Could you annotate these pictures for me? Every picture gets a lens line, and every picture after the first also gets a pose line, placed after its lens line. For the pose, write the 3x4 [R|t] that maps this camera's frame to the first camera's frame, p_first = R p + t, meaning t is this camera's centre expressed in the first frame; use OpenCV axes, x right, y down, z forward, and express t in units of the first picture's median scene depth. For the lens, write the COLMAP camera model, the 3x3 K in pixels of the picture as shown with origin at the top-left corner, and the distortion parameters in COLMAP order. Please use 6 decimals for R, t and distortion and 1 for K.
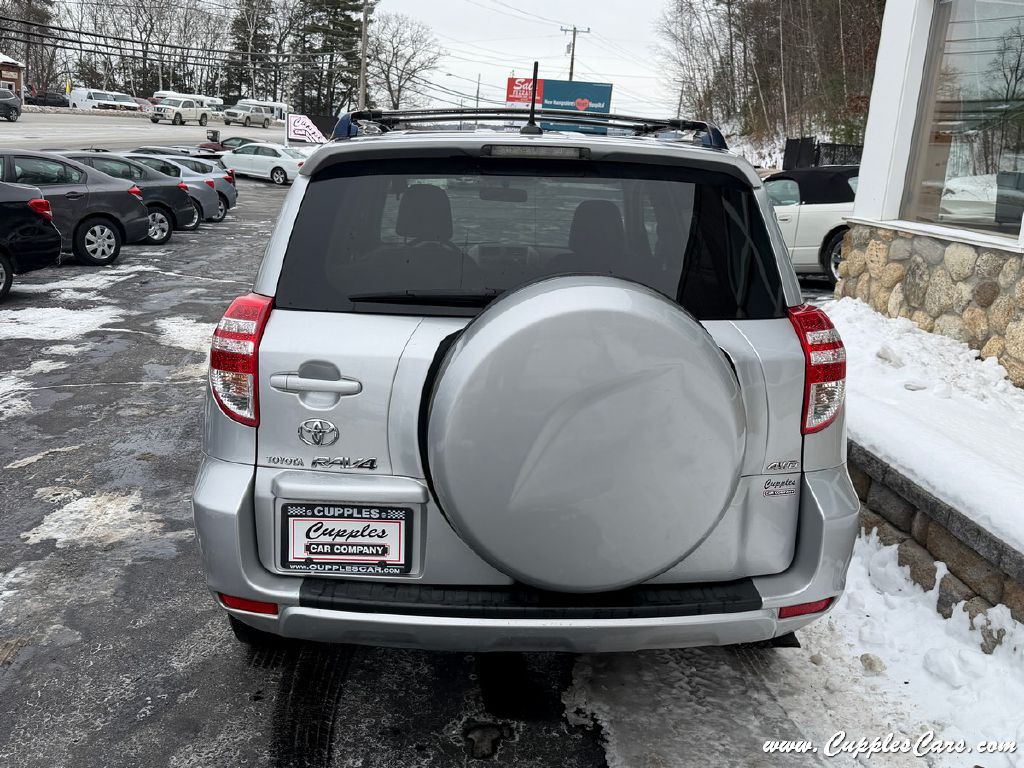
lens RADIAL K [[1016.6, 0, 512.0], [0, 1016.6, 384.0], [0, 0, 1]] dist [0.044693, -0.020487]
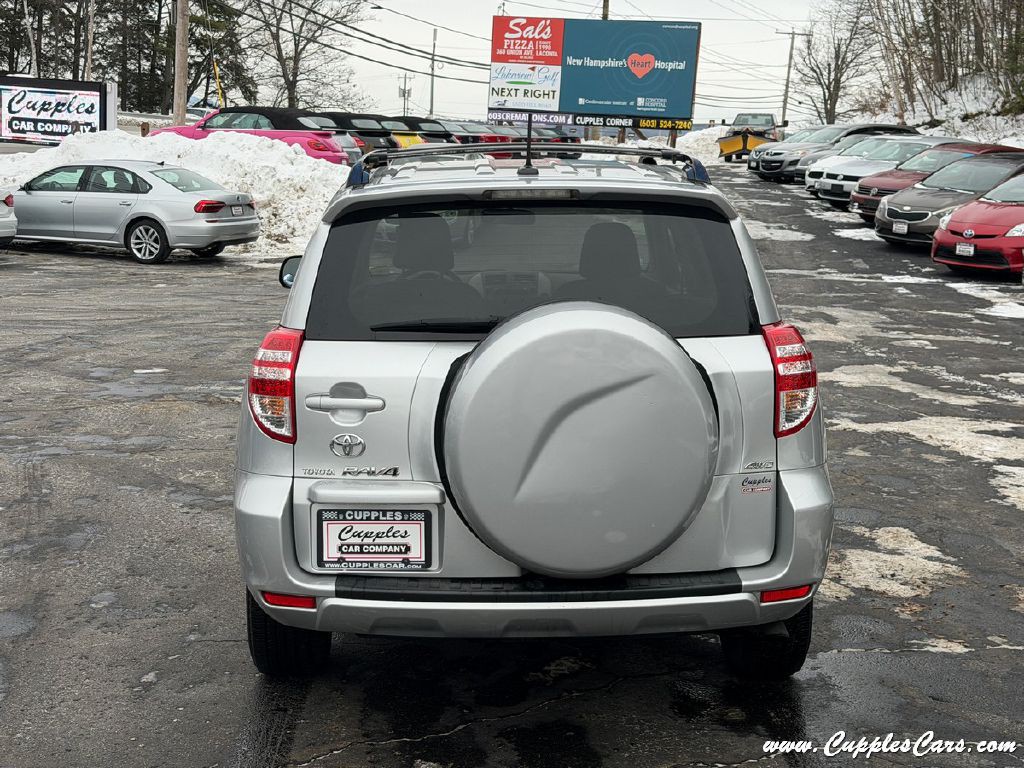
lens RADIAL K [[1505.6, 0, 512.0], [0, 1505.6, 384.0], [0, 0, 1]] dist [0.117141, 0.013888]
pose [[0.999310, -0.030997, -0.020449, 0.032050], [0.029883, 0.998164, -0.052686, 0.072250], [0.022045, 0.052038, 0.998402, -0.692009]]
